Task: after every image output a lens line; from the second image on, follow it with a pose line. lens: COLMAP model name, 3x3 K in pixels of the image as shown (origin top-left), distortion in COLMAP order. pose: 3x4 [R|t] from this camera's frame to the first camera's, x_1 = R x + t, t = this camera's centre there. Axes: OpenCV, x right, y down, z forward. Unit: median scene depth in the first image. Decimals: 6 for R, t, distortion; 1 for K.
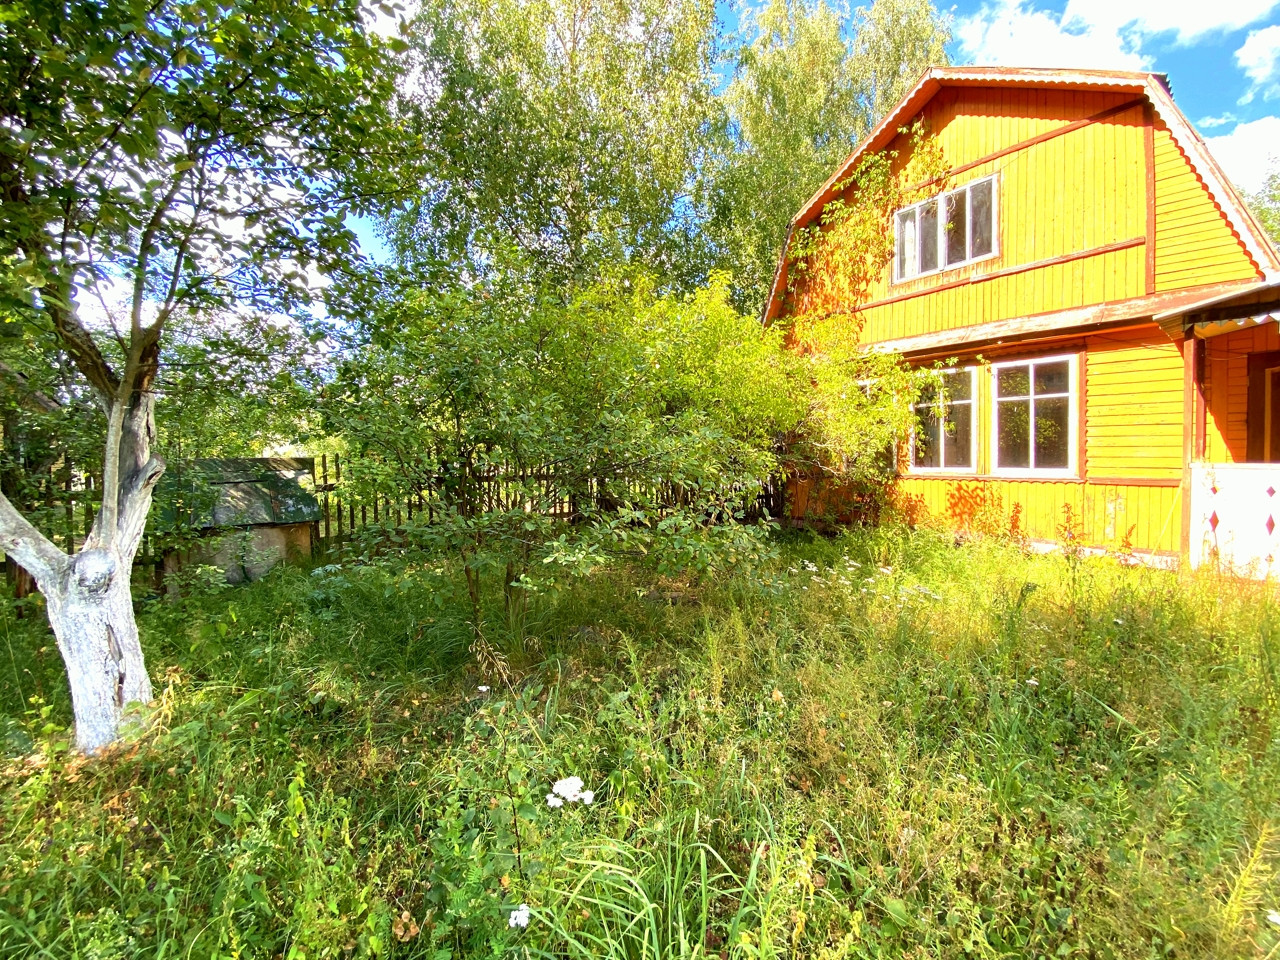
lens RADIAL K [[531.6, 0, 637.8], [0, 531.6, 477.9], [0, 0, 1]] dist [0.022196, -0.024127]
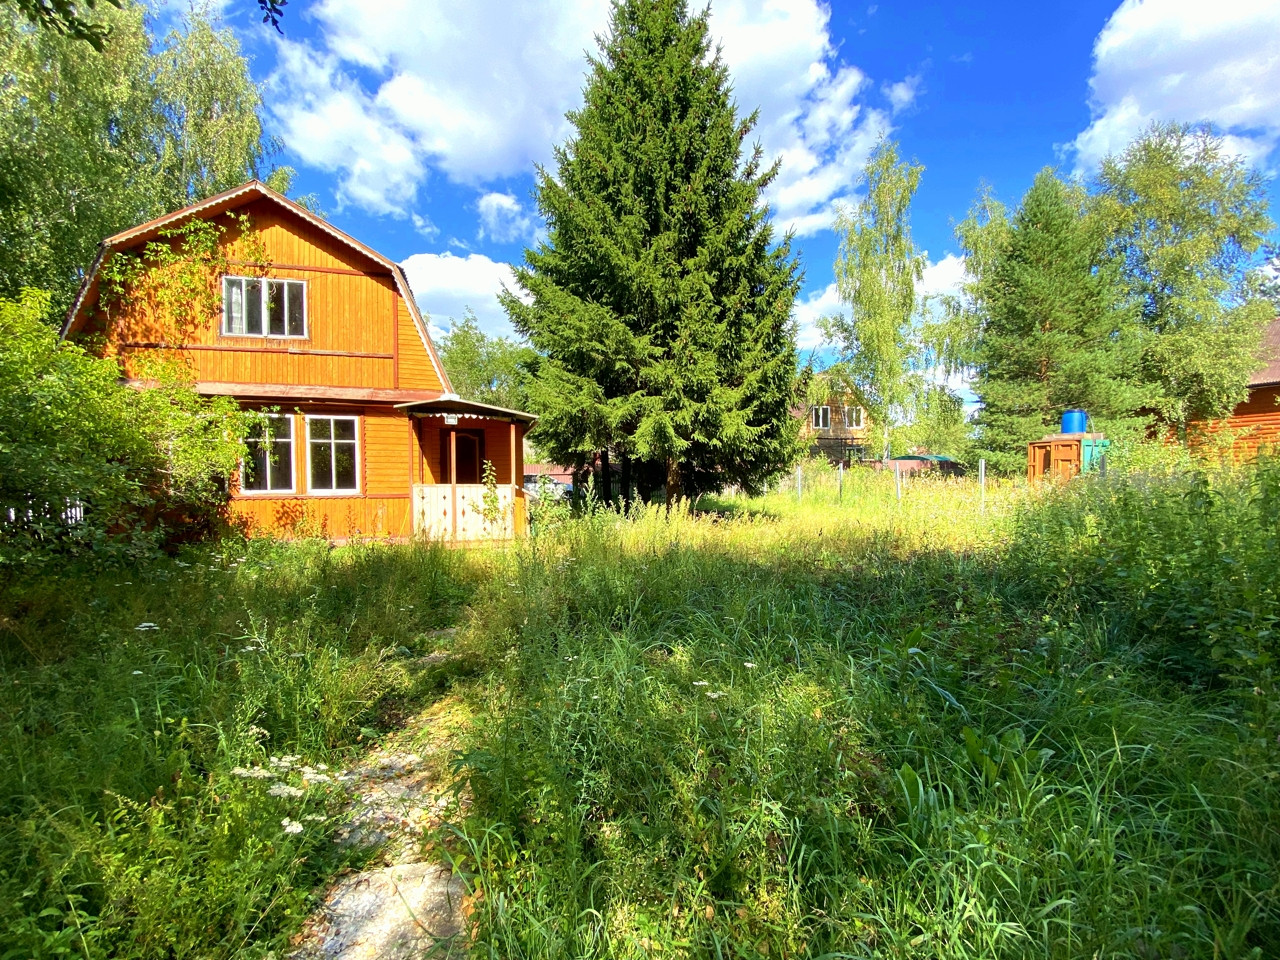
lens RADIAL K [[531.6, 0, 637.8], [0, 531.6, 477.9], [0, 0, 1]] dist [0.022196, -0.024127]
pose [[0.410211, 0.005046, 0.911977, -0.236920], [0.037120, 0.999064, -0.022225, 0.013339], [-0.911235, 0.042970, 0.409640, -0.332558]]
